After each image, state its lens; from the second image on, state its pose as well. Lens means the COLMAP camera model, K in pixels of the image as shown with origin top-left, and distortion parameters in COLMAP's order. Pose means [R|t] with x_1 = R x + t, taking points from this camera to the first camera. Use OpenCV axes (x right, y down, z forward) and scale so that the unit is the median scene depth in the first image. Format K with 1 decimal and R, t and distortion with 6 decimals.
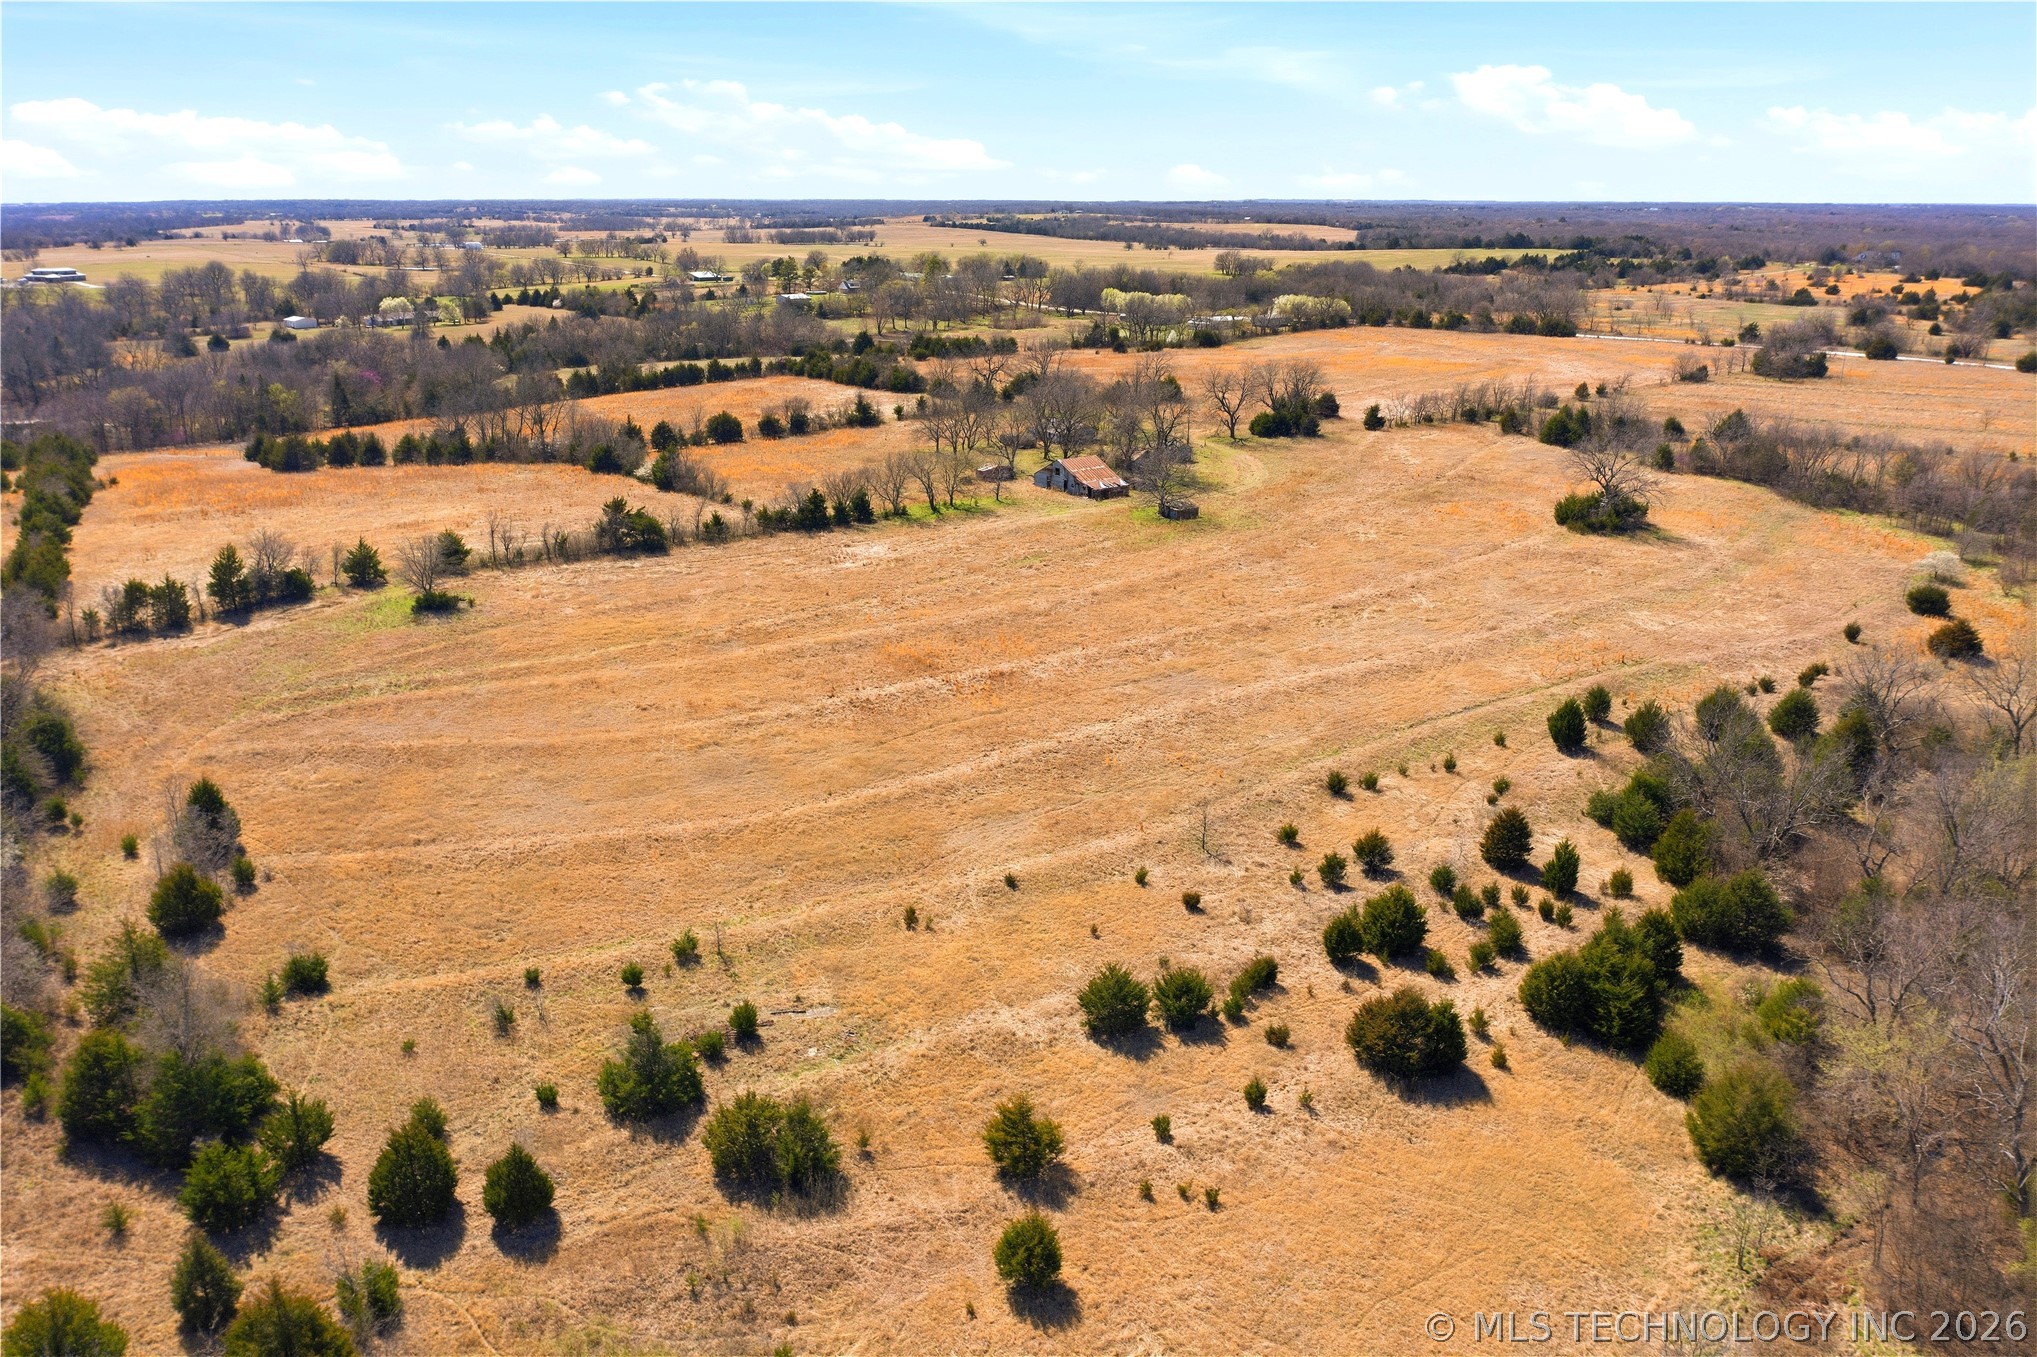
lens RADIAL K [[1625.6, 0, 1018.5], [0, 1625.6, 678.5], [0, 0, 1]] dist [-0.036169, 0.008502]
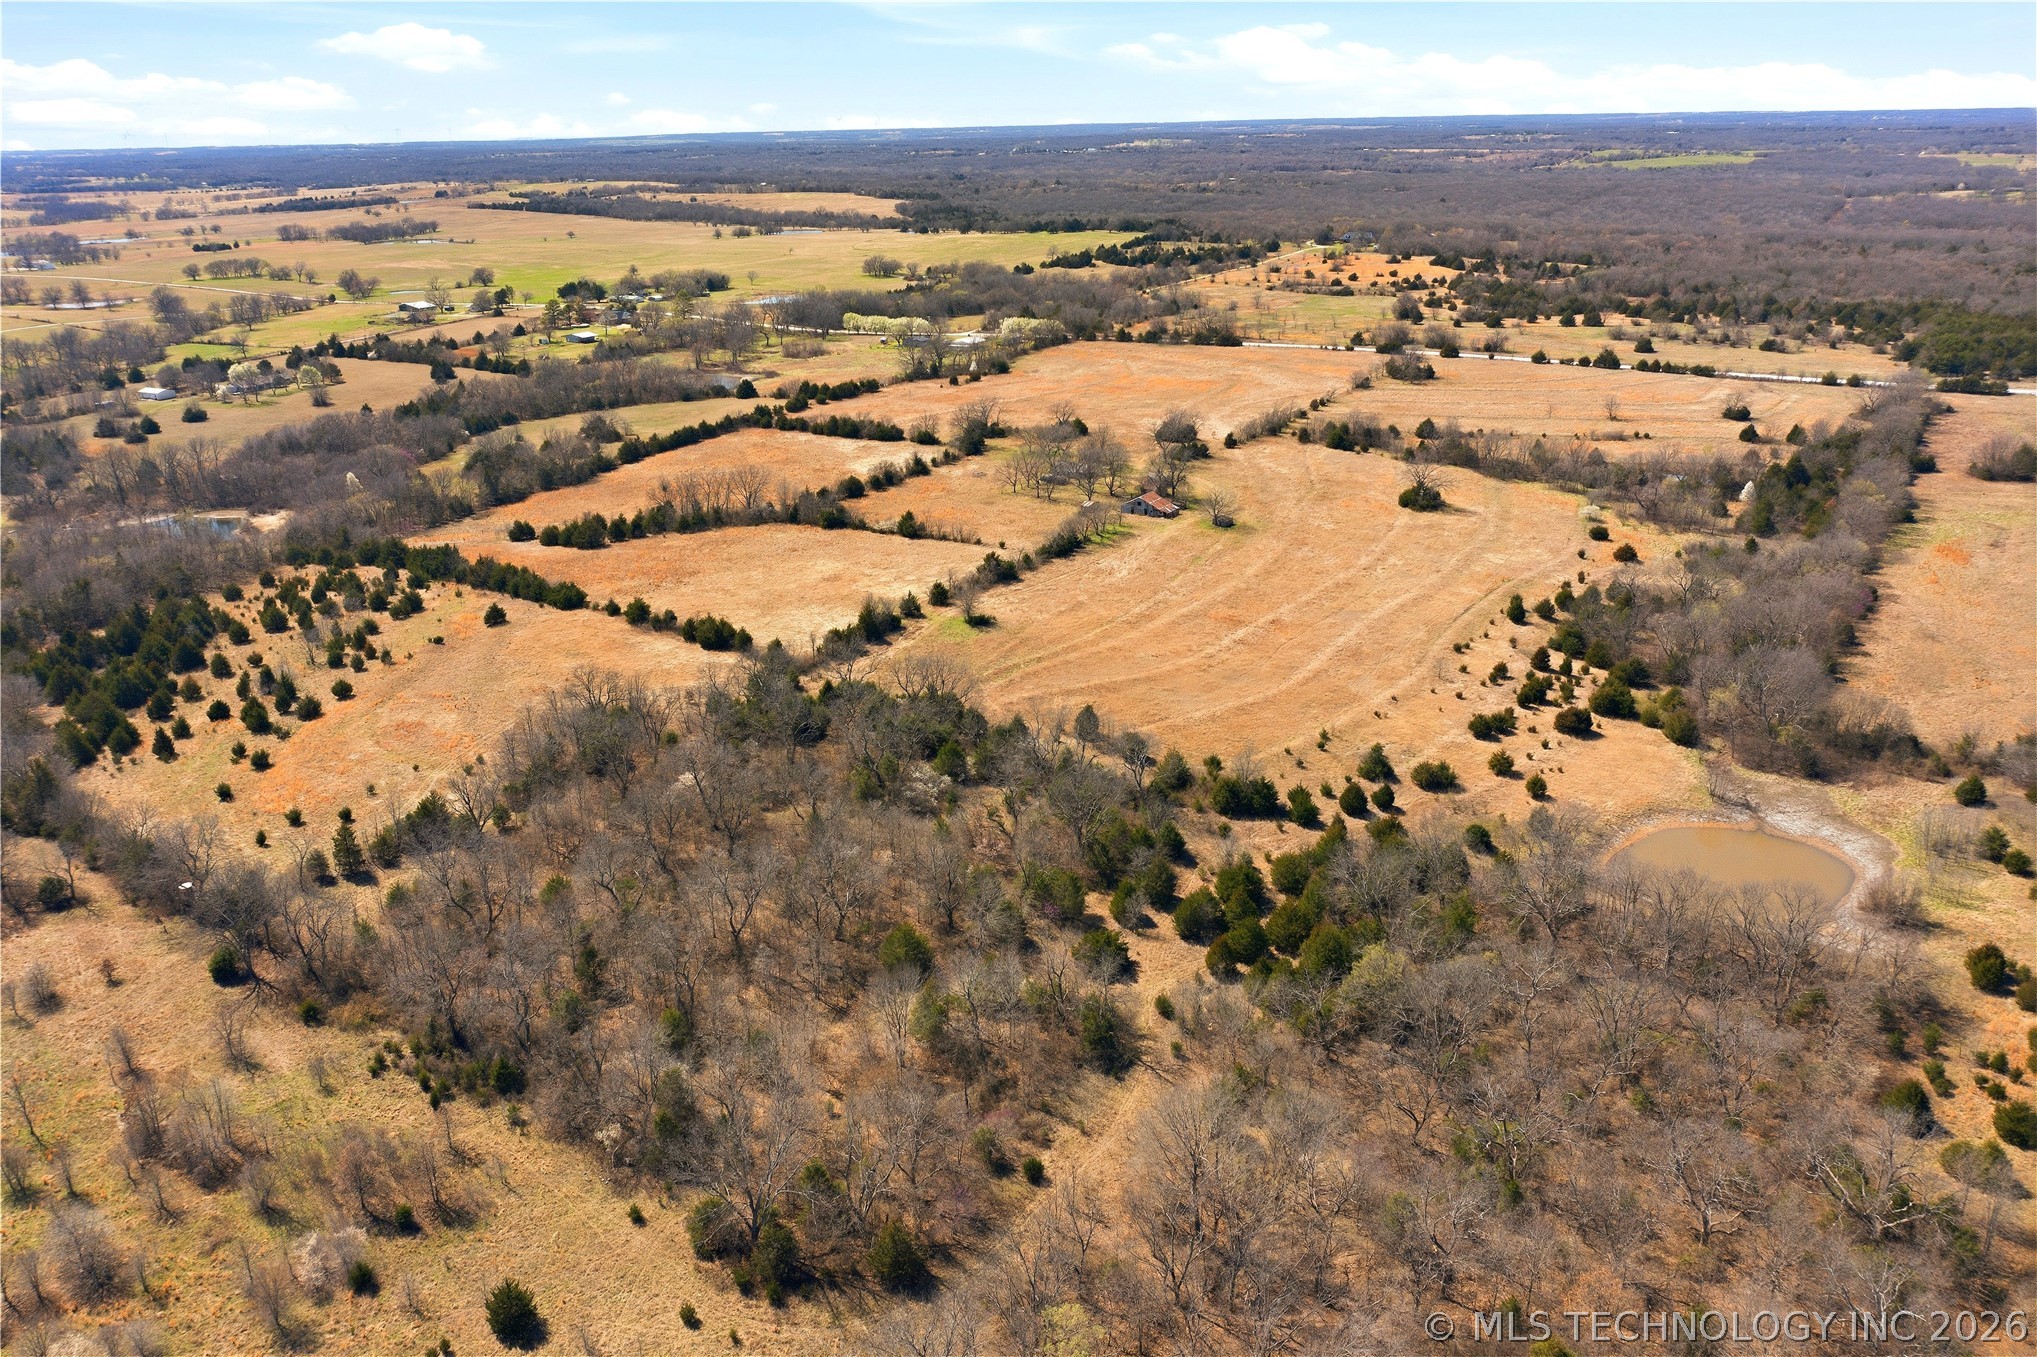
lens RADIAL K [[1614.7, 0, 1036.1], [0, 1614.7, 689.4], [0, 0, 1]] dist [-0.025256, 0.013904]
pose [[0.936866, -0.134885, 0.322626, -0.266639], [0.118393, 0.990475, 0.070306, -0.026474], [-0.329036, -0.027671, 0.943912, -0.238831]]
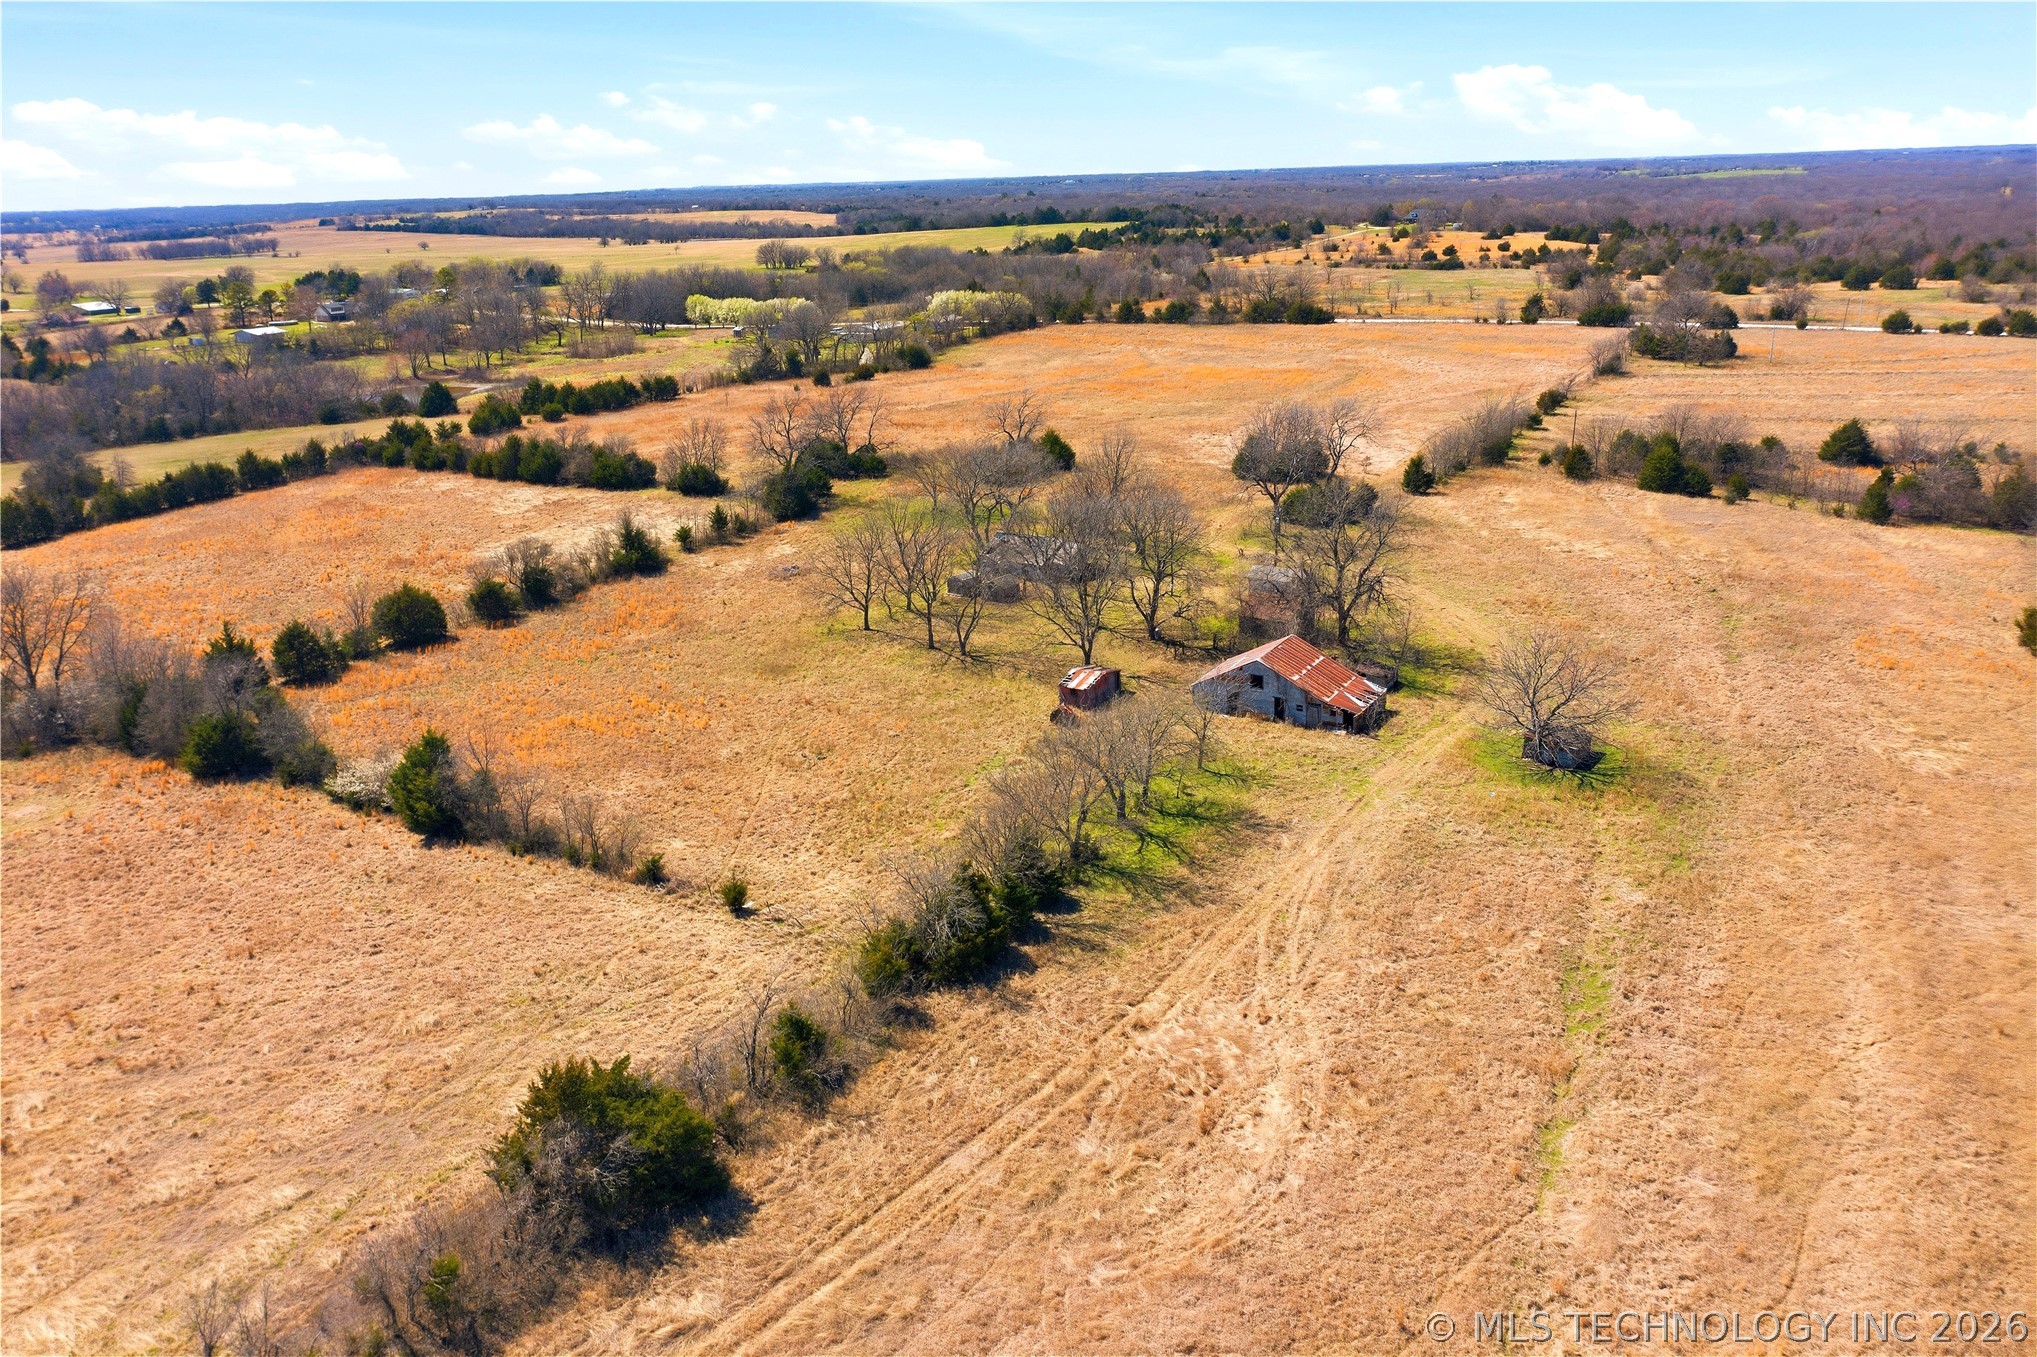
lens RADIAL K [[1614.7, 0, 1036.1], [0, 1614.7, 689.4], [0, 0, 1]] dist [-0.025256, 0.013904]
pose [[0.931973, -0.137781, 0.335325, -0.085362], [0.132704, 0.990422, 0.038126, -0.062009], [-0.337366, 0.008966, 0.941331, 0.220388]]
